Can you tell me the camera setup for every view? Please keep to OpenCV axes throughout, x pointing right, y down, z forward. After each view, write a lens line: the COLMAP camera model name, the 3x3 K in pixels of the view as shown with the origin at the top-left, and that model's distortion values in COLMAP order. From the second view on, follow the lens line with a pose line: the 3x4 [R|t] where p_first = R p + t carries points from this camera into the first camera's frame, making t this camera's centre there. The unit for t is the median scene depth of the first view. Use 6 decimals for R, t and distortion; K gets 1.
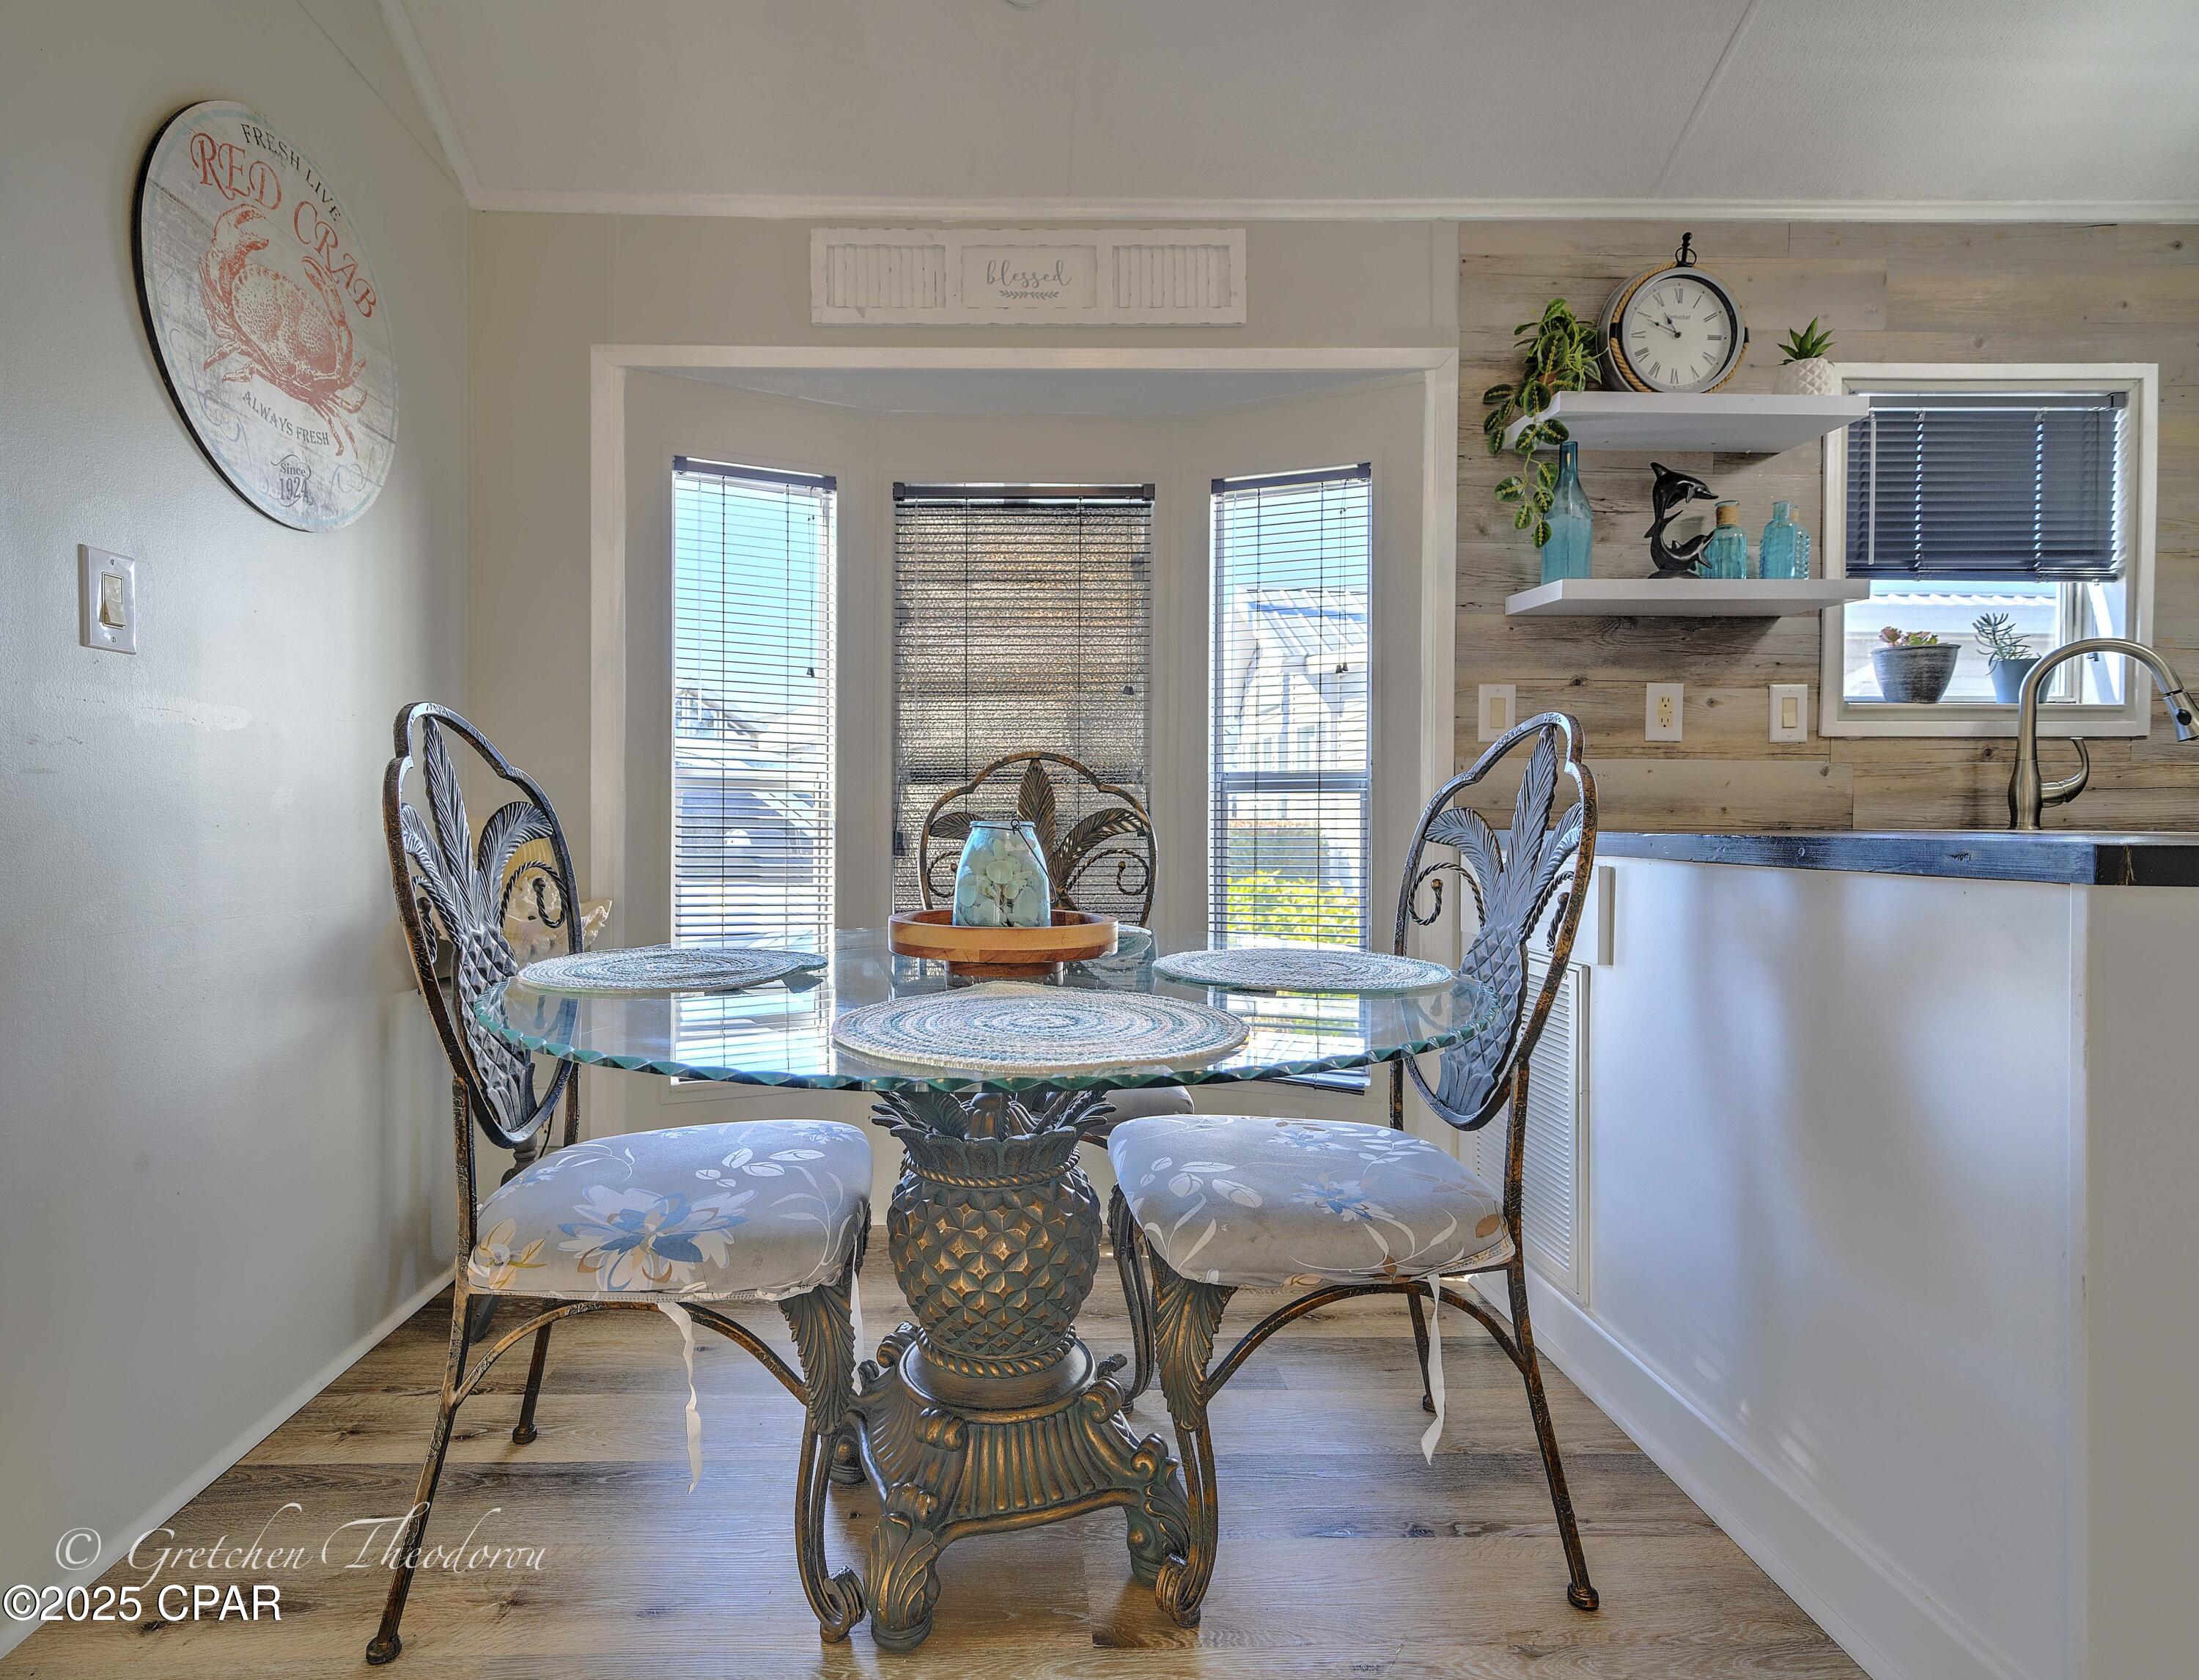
lens RADIAL K [[1081.0, 0, 1080.1], [0, 1081.0, 838.3], [0, 0, 1]] dist [-0.000281, 0.001770]
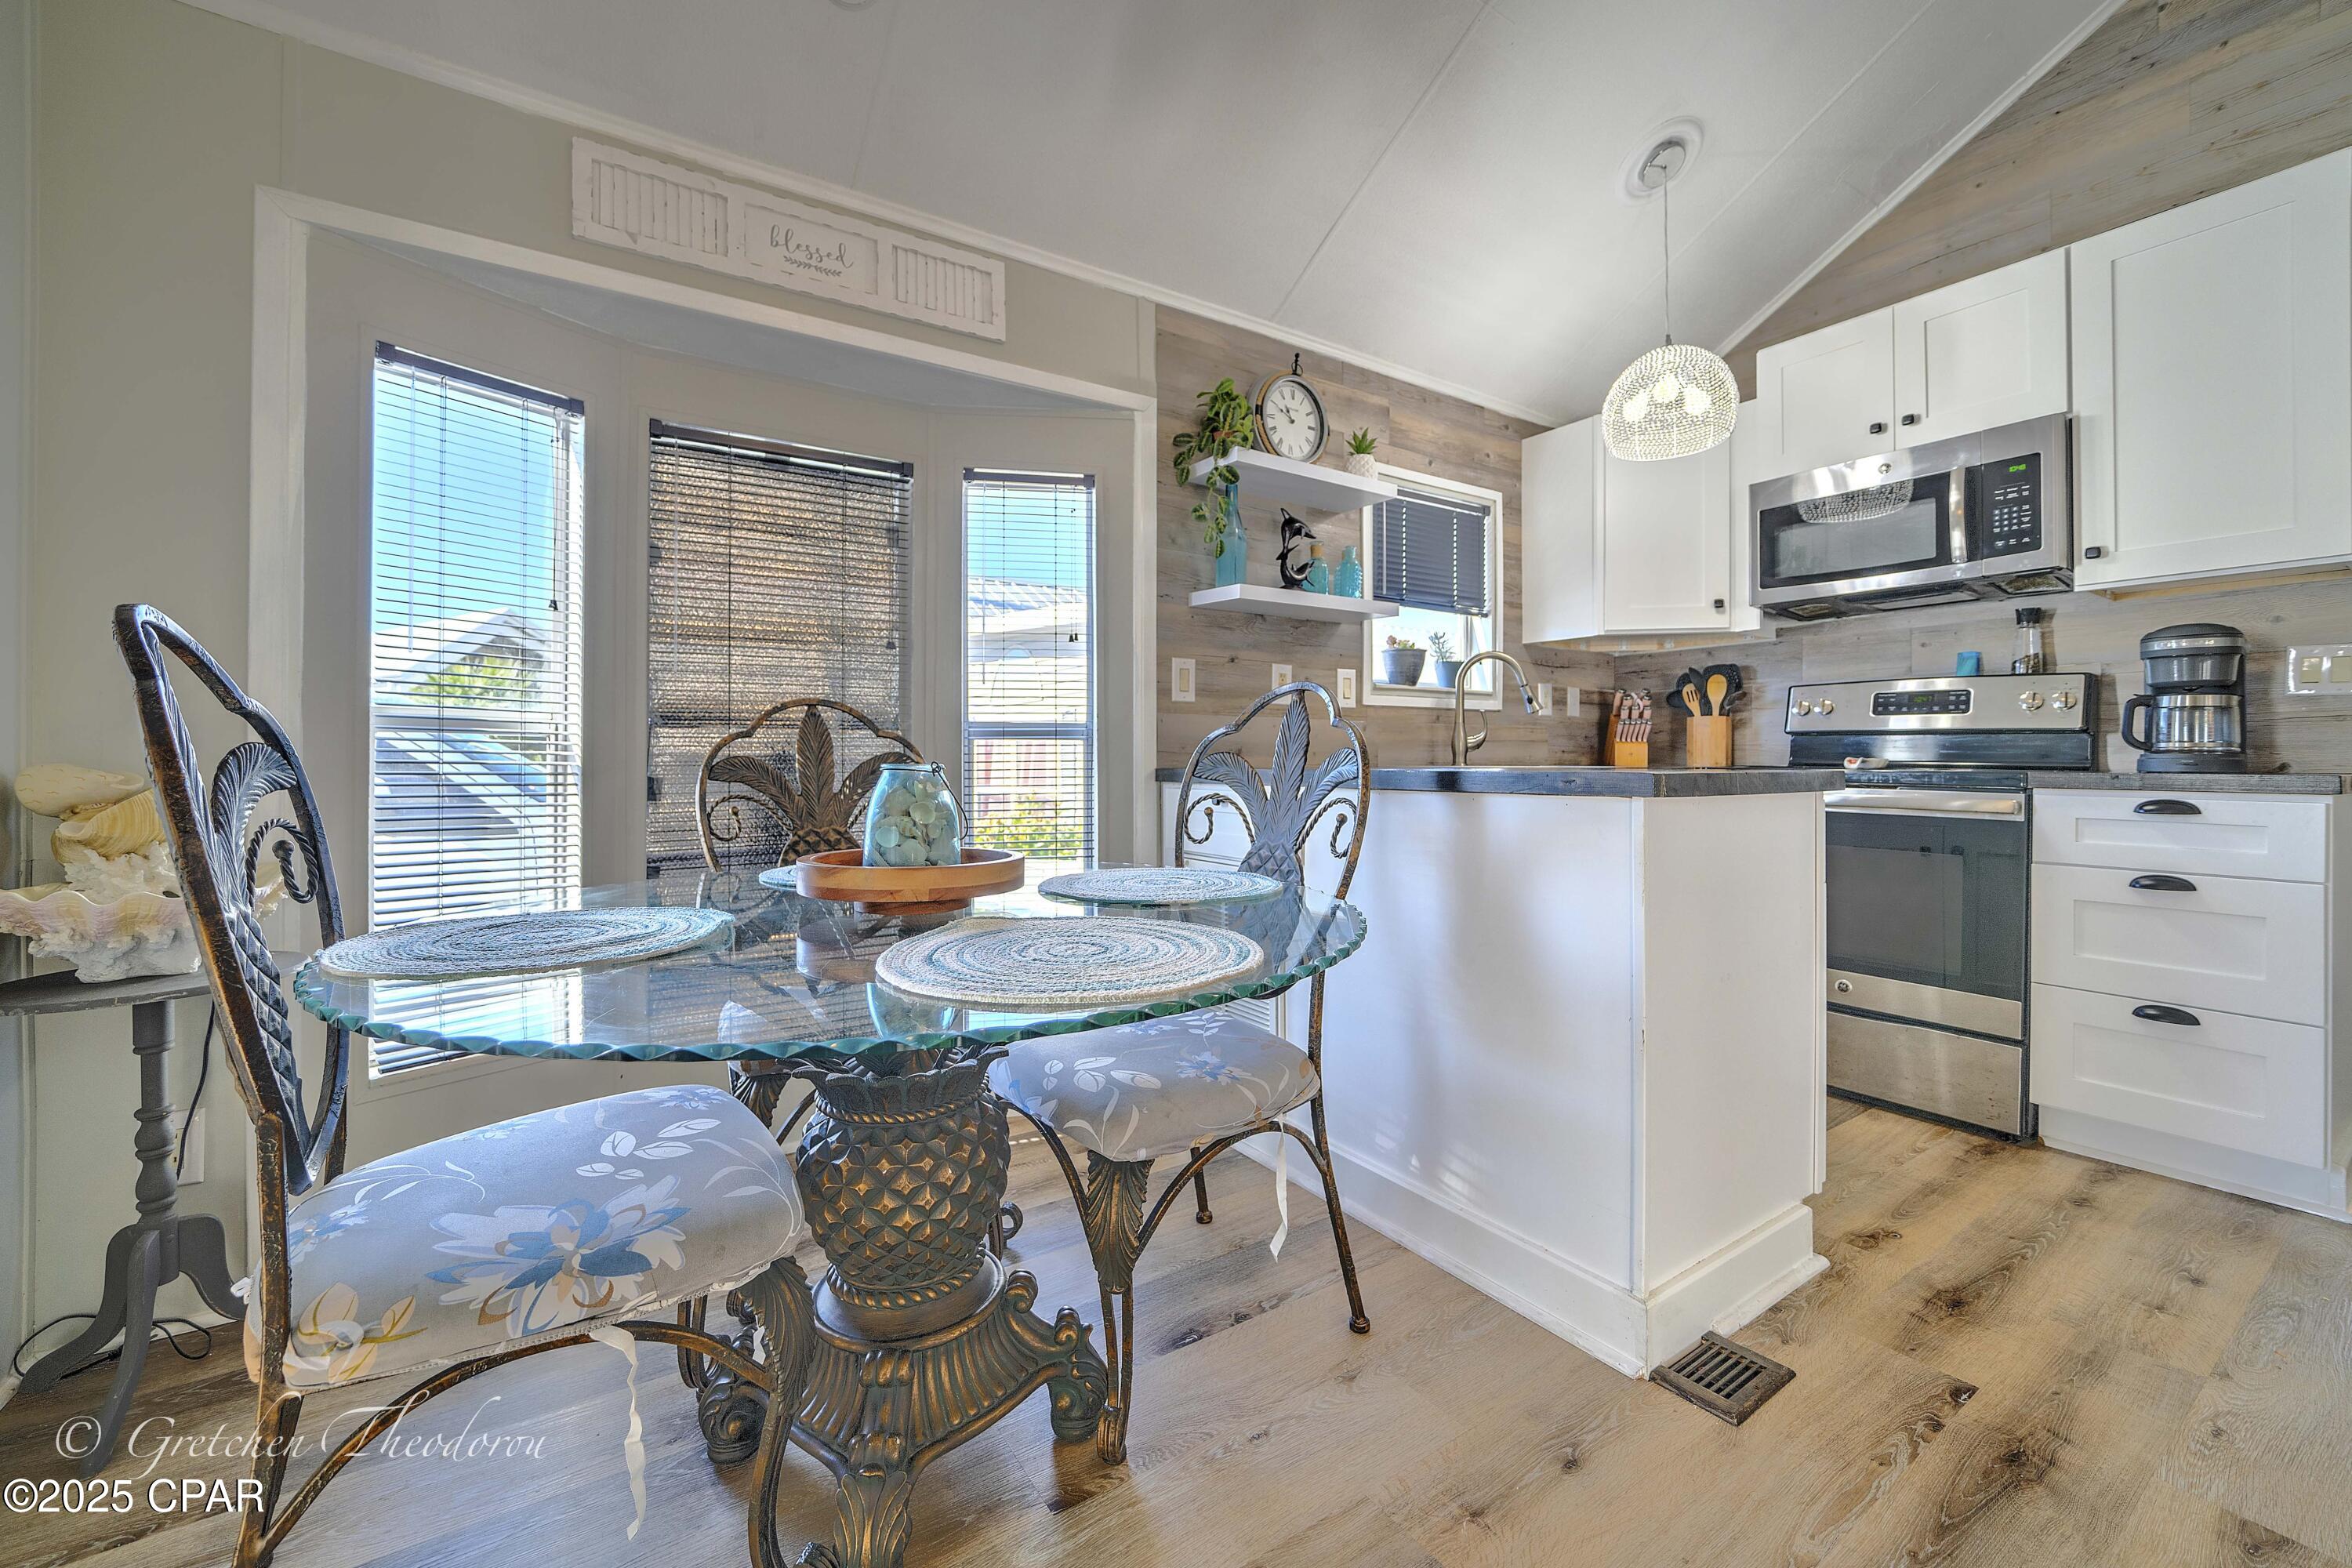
lens RADIAL K [[887.6, 0, 1139.0], [0, 887.6, 762.4], [0, 0, 1]] dist [-0.016213, 0.000380]
pose [[0.859002, -0.004684, 0.511951, -0.216278], [0.013292, 0.999825, -0.013154, -0.002400], [-0.511800, 0.018104, 0.858914, 0.103889]]
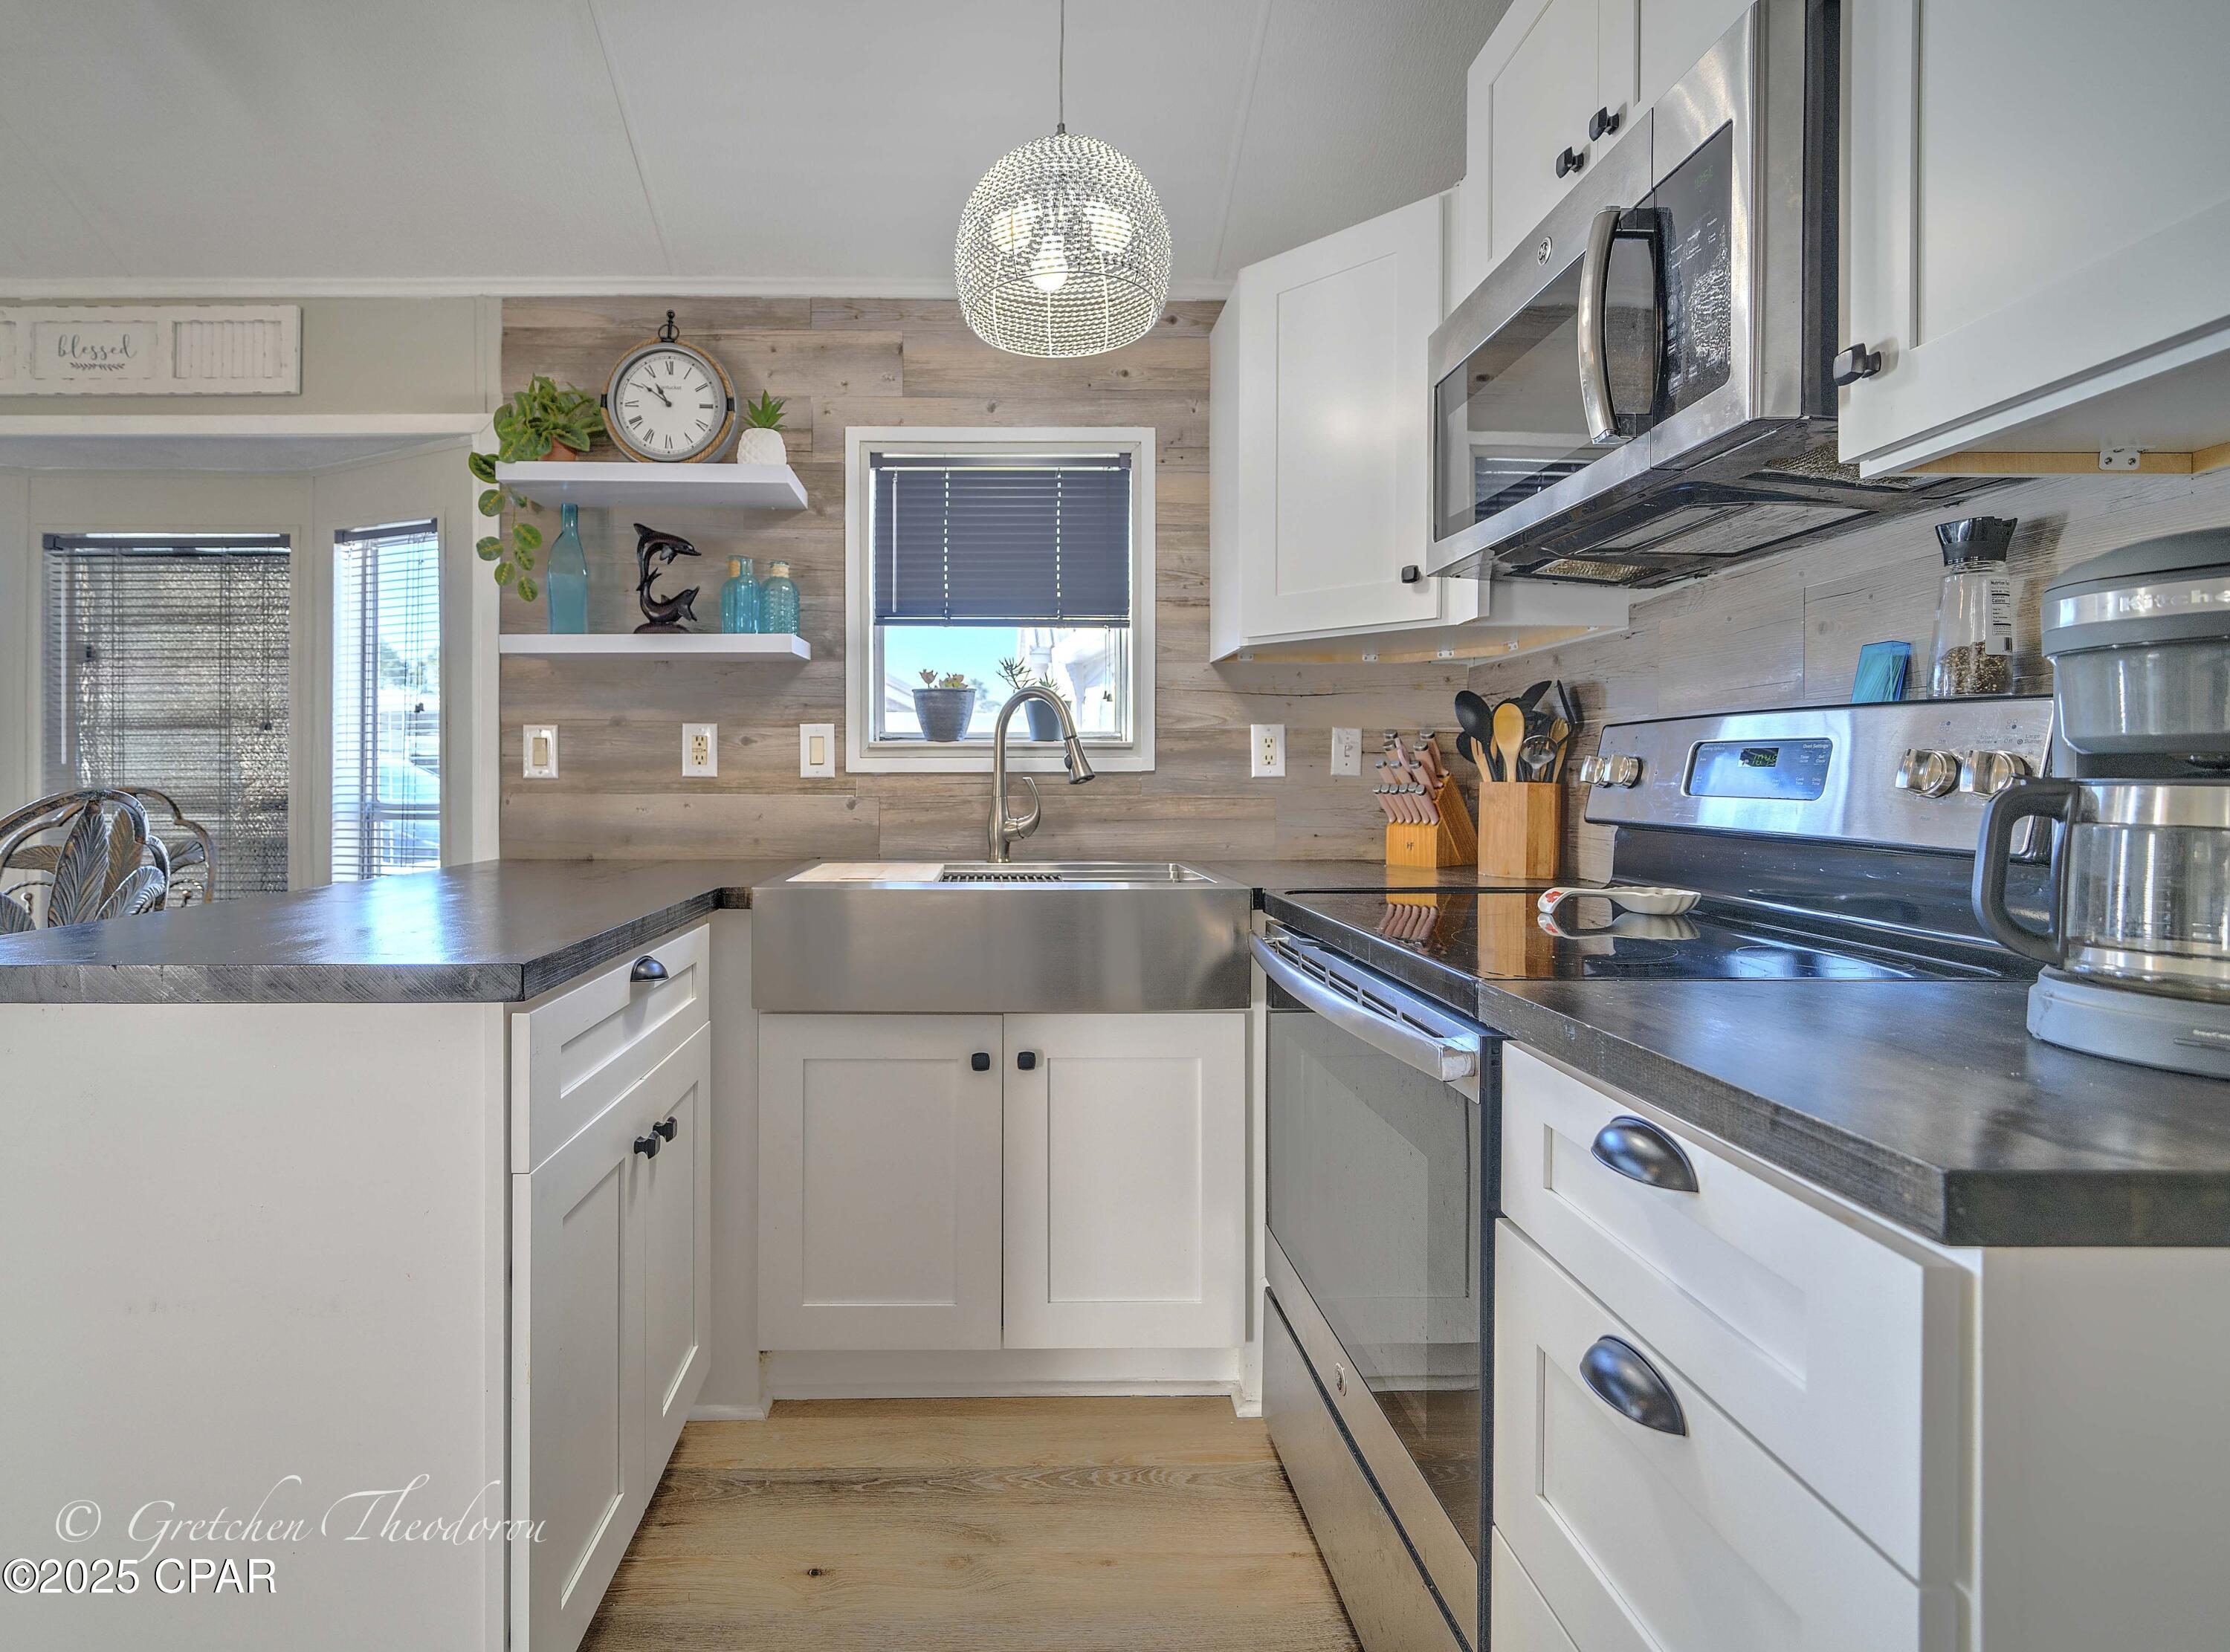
lens RADIAL K [[1066.3, 0, 1116.7], [0, 1066.3, 803.2], [0, 0, 1]] dist [-0.006143, 0.001455]
pose [[0.999992, -0.001522, 0.003632, 0.964176], [0.001564, 0.999931, -0.011638, -0.051848], [-0.003614, 0.011644, 0.999926, -0.059165]]
